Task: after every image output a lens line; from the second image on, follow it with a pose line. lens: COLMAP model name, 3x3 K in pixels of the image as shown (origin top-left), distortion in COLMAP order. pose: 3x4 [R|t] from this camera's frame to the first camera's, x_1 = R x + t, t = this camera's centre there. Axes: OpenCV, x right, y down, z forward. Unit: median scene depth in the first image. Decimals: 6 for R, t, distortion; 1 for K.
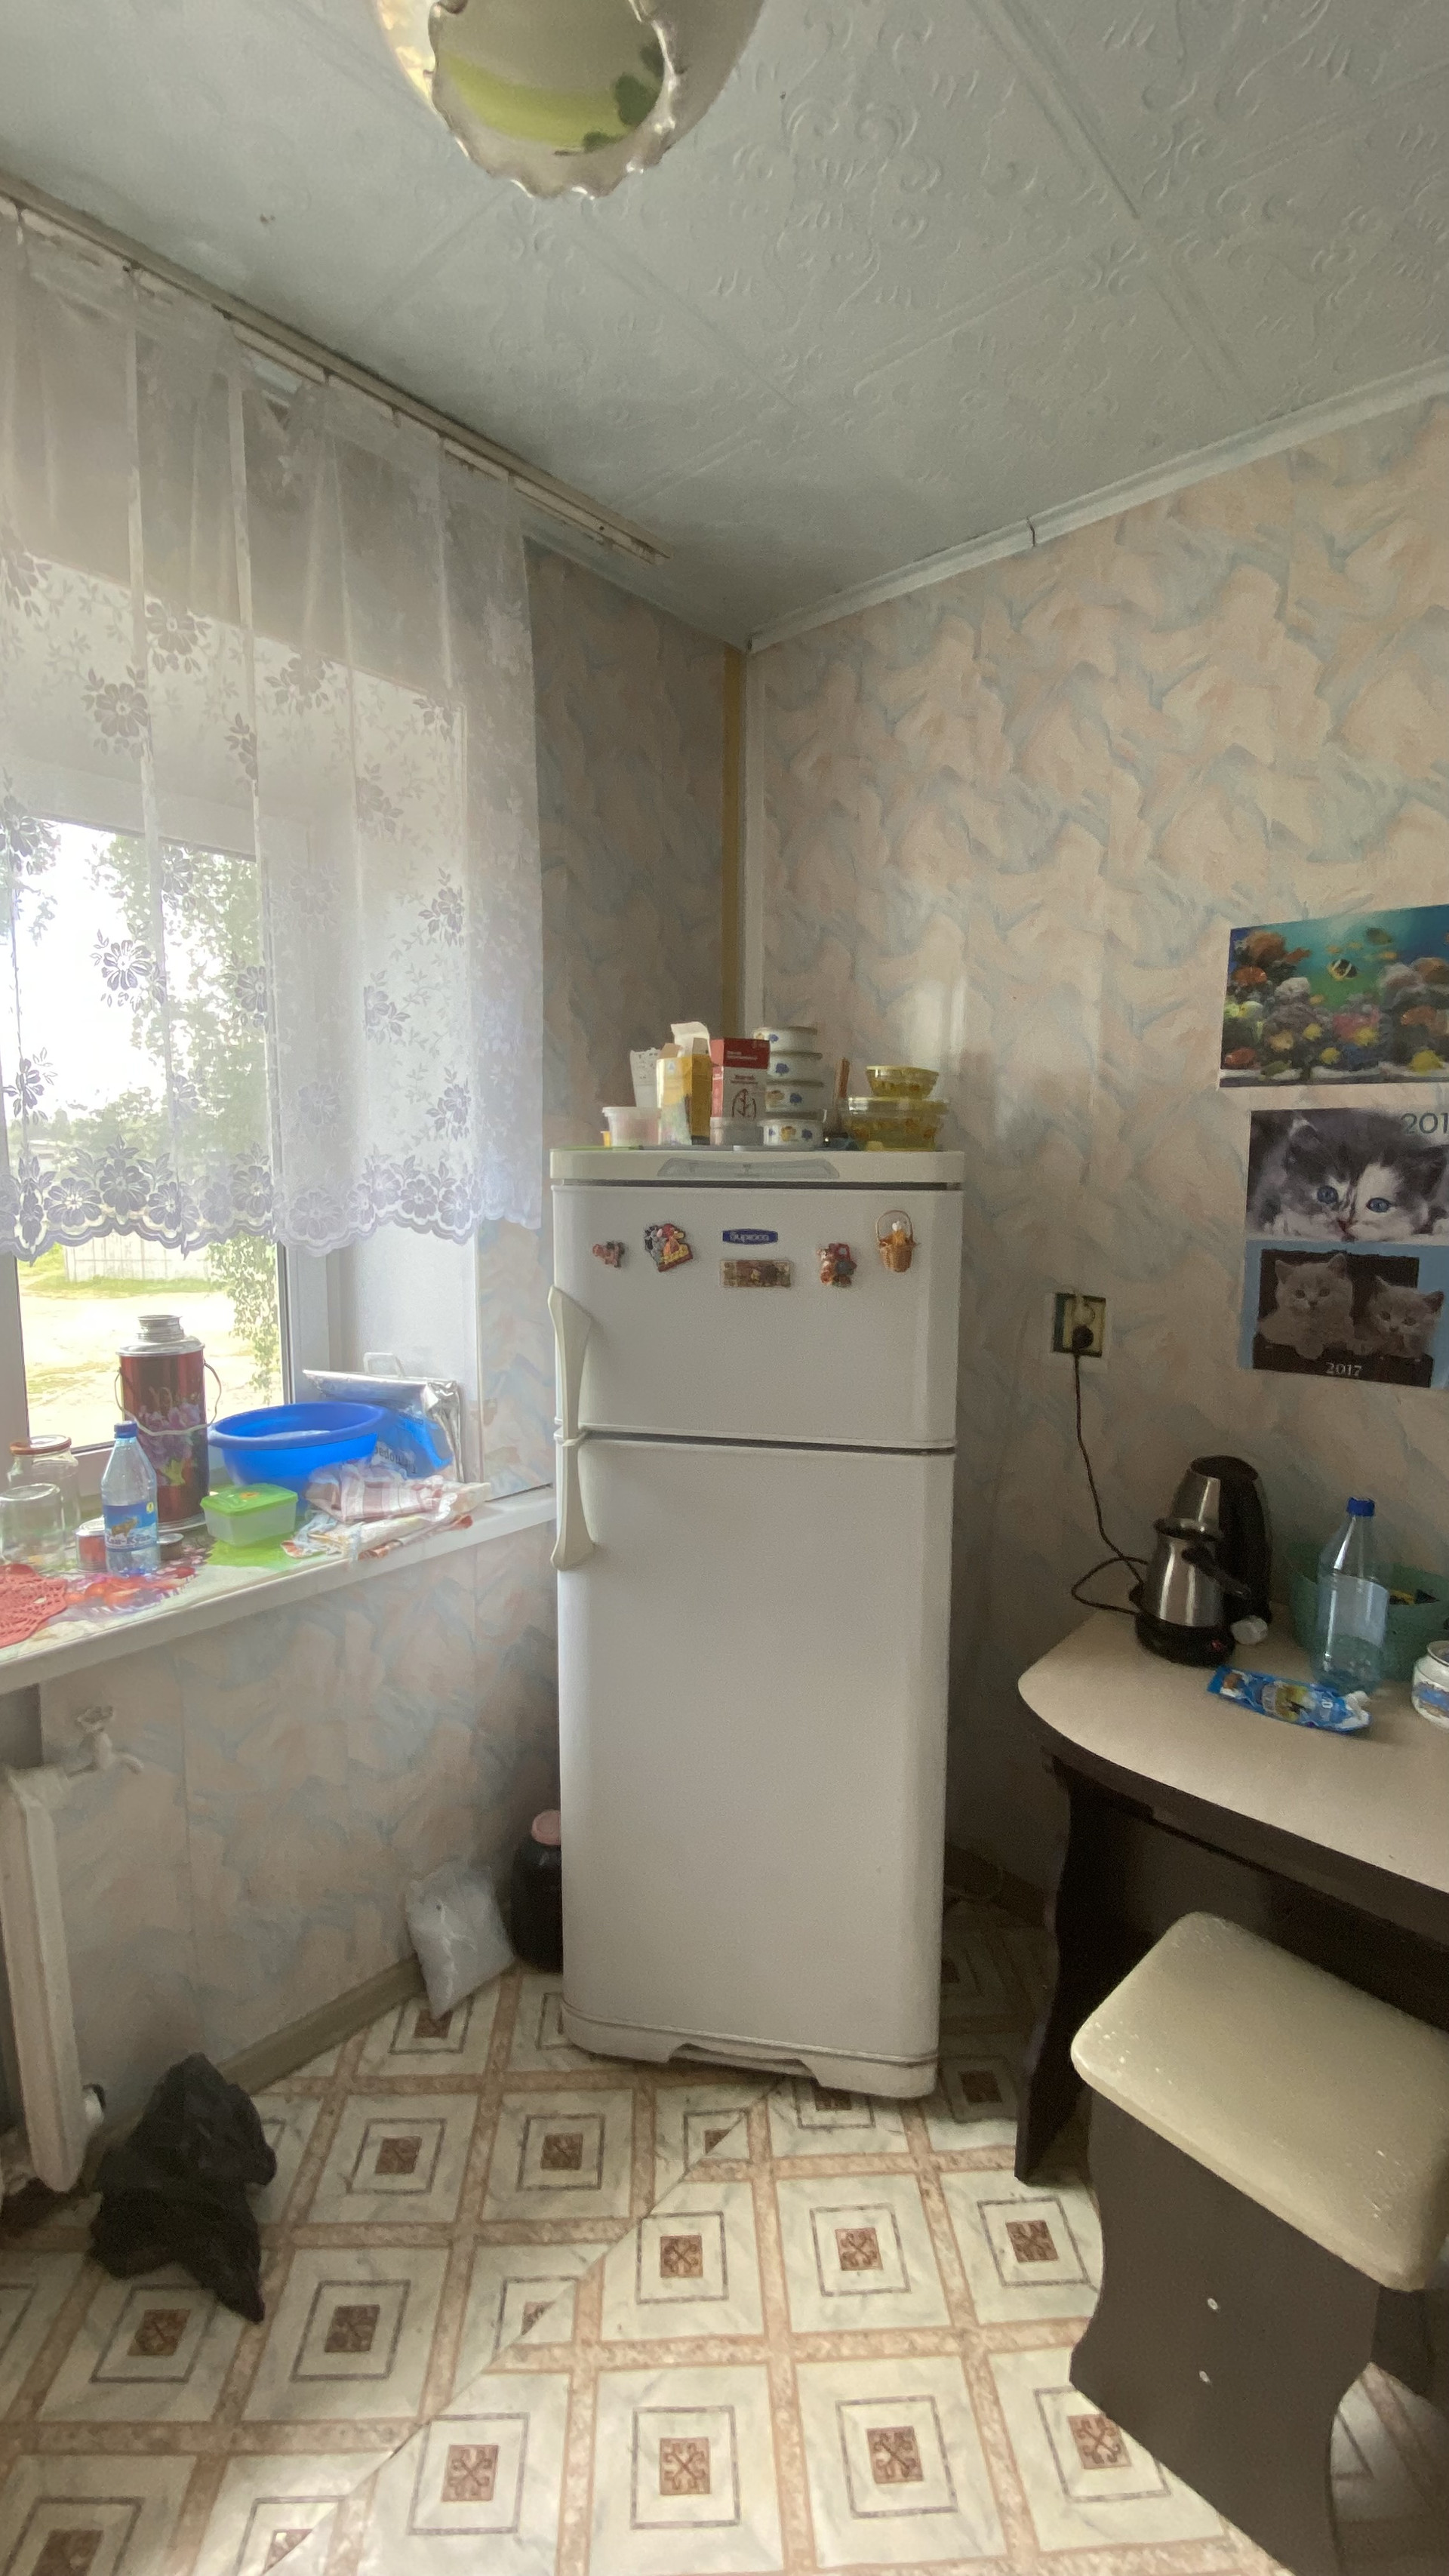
lens RADIAL K [[1028.0, 0, 725.7], [0, 1028.0, 1292.5], [0, 0, 1]] dist [-0.000307, -0.014635]
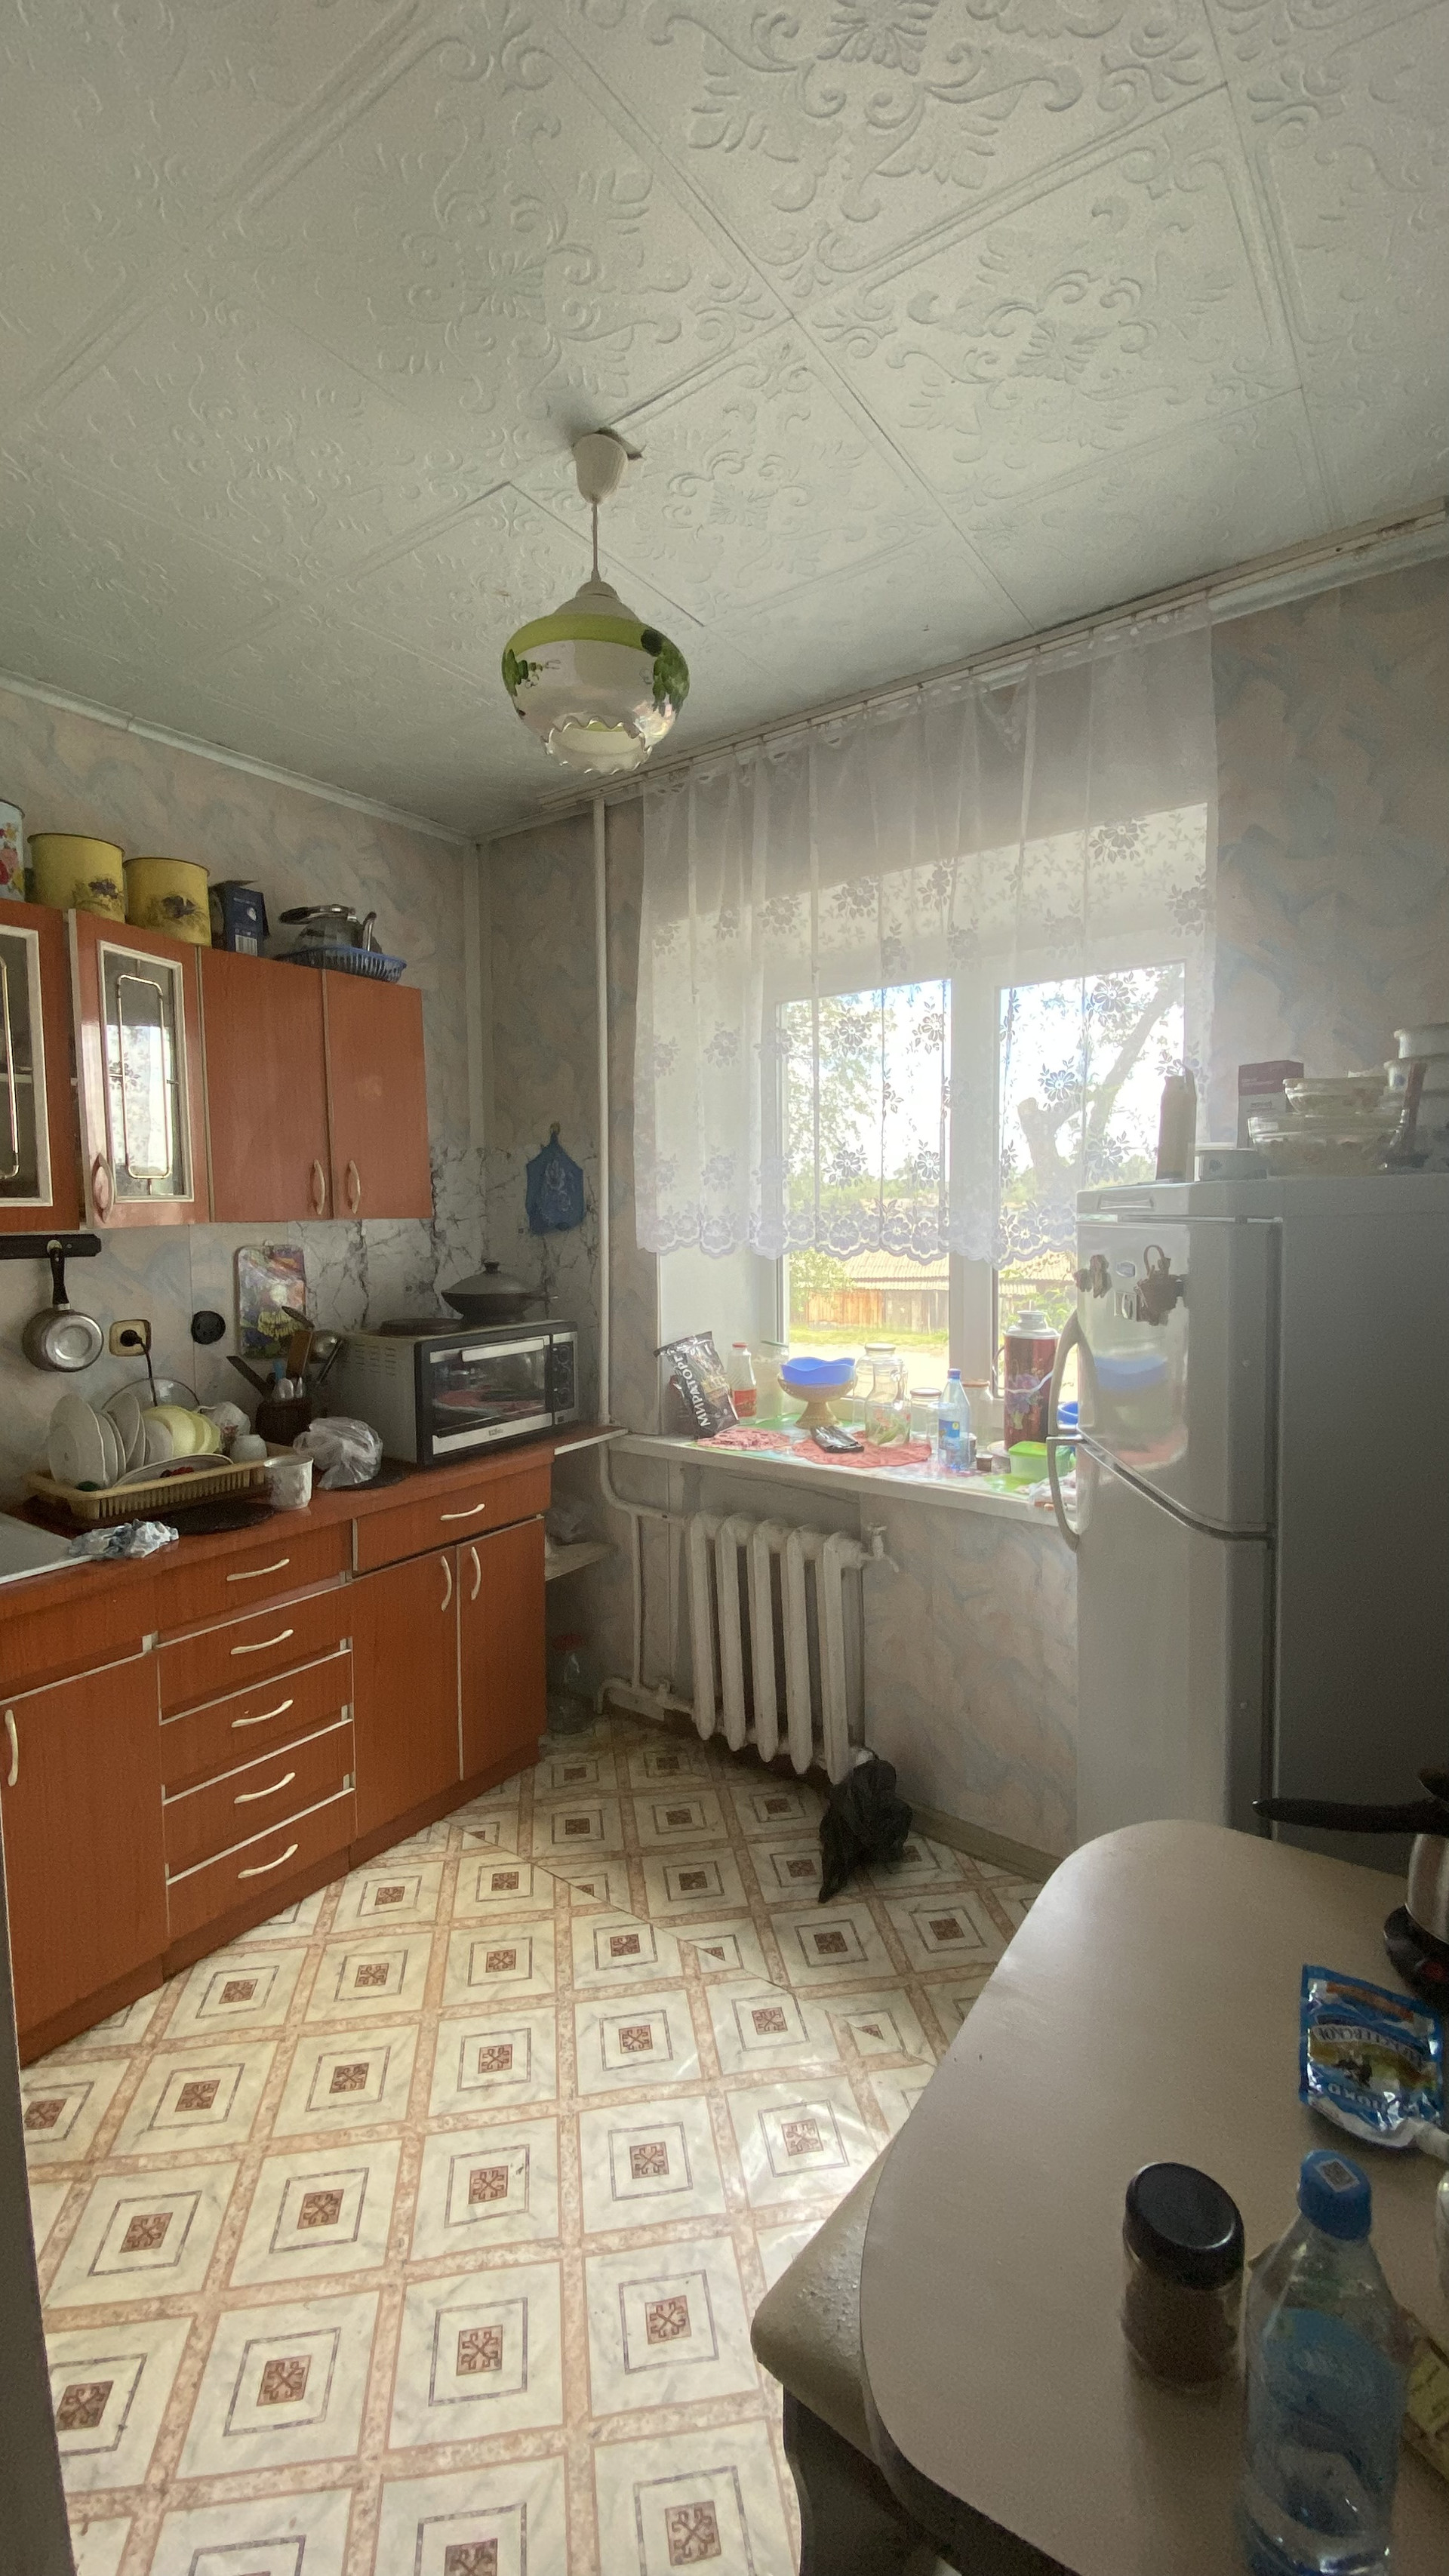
lens RADIAL K [[1052.2, 0, 712.0], [0, 1052.2, 1270.0], [0, 0, 1]] dist [0.028503, -0.021598]
pose [[0.091993, 0.045504, -0.994719, 1.206093], [-0.099414, 0.994384, 0.036294, -0.063342], [0.990785, 0.095550, 0.096000, 0.545808]]
